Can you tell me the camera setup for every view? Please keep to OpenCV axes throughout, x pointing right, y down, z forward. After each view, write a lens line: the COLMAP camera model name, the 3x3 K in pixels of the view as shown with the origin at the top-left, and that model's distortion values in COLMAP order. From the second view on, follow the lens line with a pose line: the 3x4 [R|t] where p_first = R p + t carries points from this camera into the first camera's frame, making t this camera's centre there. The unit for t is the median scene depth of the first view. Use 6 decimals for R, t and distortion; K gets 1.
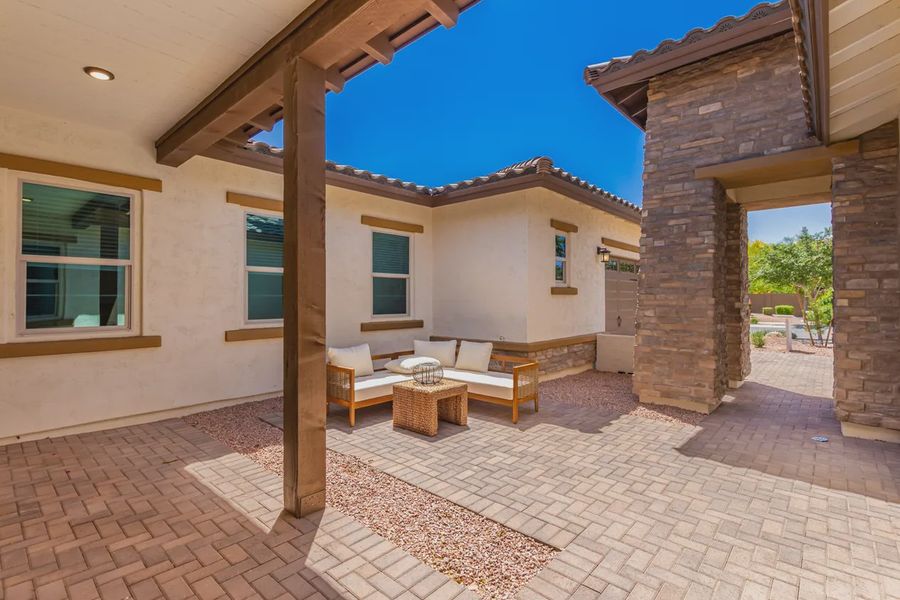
lens RADIAL K [[419.6, 0, 457.7], [0, 419.6, 295.7], [0, 0, 1]] dist [-0.013494, 0.000433]
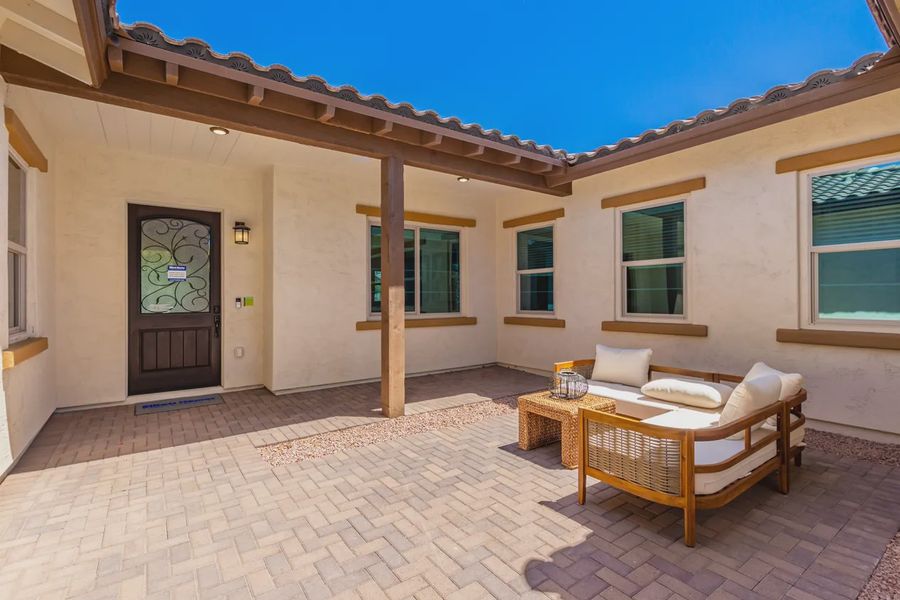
lens RADIAL K [[419.6, 0, 455.1], [0, 419.6, 298.1], [0, 0, 1]] dist [-0.013494, 0.000433]
pose [[-0.217468, 0.017156, -0.975917, 0.822544], [0.024572, 0.999625, 0.012097, -0.002338], [0.975758, -0.021349, -0.217808, 1.041543]]
